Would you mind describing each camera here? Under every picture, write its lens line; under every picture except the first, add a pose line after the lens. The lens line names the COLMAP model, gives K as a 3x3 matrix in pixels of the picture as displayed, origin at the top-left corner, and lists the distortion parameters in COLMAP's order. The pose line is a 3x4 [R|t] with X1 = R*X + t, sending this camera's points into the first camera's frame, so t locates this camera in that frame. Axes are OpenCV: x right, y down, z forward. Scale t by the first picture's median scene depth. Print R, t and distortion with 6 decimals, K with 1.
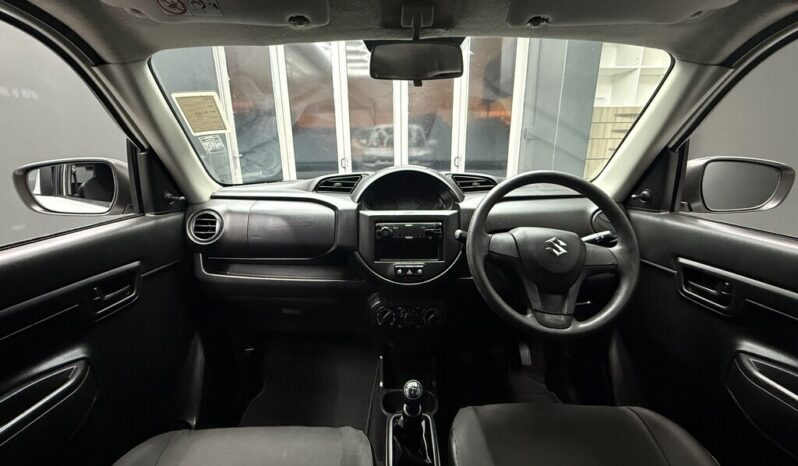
lens RADIAL K [[325.7, 0, 408.1], [0, 325.7, 232.0], [0, 0, 1]] dist [-0.002708, -0.000123]
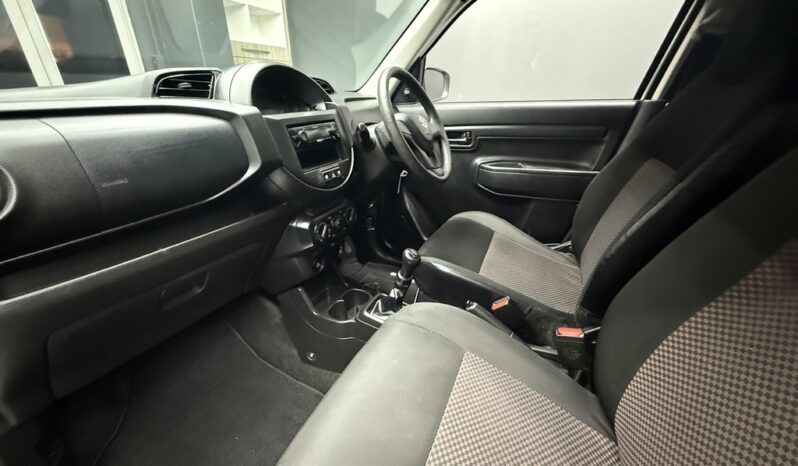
lens RADIAL K [[309.7, 0, 399.0], [0, 309.7, 233.0], [0, 0, 1]] dist [-0.006613, -0.000334]
pose [[0.459754, -0.378363, 0.803410, -0.708267], [0.236820, 0.924169, 0.299713, 0.050994], [-0.855887, 0.052470, 0.514494, 0.364183]]
